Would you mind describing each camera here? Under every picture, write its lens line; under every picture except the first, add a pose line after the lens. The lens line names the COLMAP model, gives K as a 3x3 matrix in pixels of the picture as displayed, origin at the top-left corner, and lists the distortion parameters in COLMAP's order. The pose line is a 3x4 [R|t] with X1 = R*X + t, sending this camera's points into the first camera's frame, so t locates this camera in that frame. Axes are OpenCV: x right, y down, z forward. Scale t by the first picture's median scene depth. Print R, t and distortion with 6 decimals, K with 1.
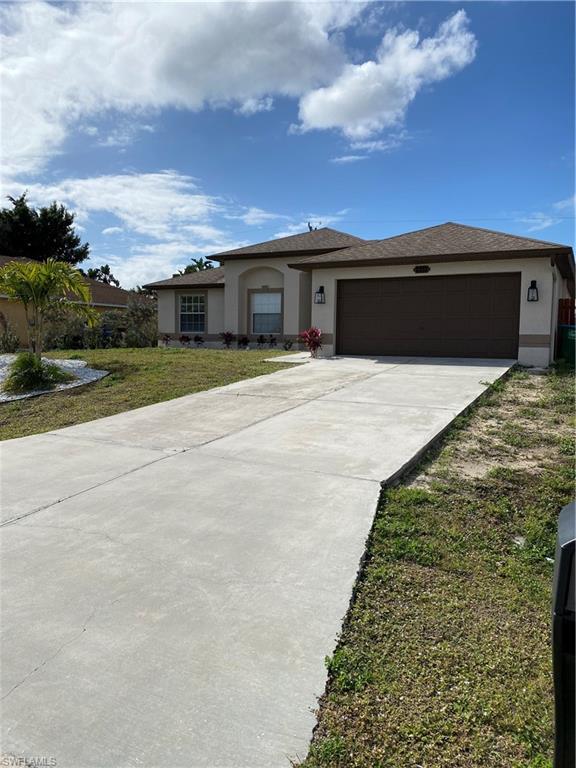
lens RADIAL K [[596.2, 0, 288.0], [0, 596.2, 384.0], [0, 0, 1]] dist [-0.002003, -0.000371]
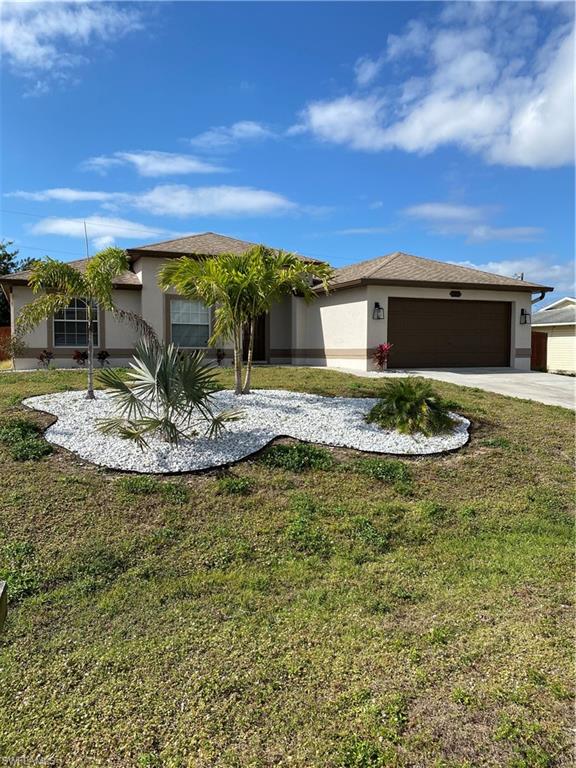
lens RADIAL K [[596.2, 0, 288.0], [0, 596.2, 384.0], [0, 0, 1]] dist [-0.002003, -0.000371]
pose [[0.622408, -0.051916, 0.780969, -0.903227], [0.065053, 0.997777, 0.014483, -0.052797], [-0.779985, 0.041790, 0.624401, 0.525785]]
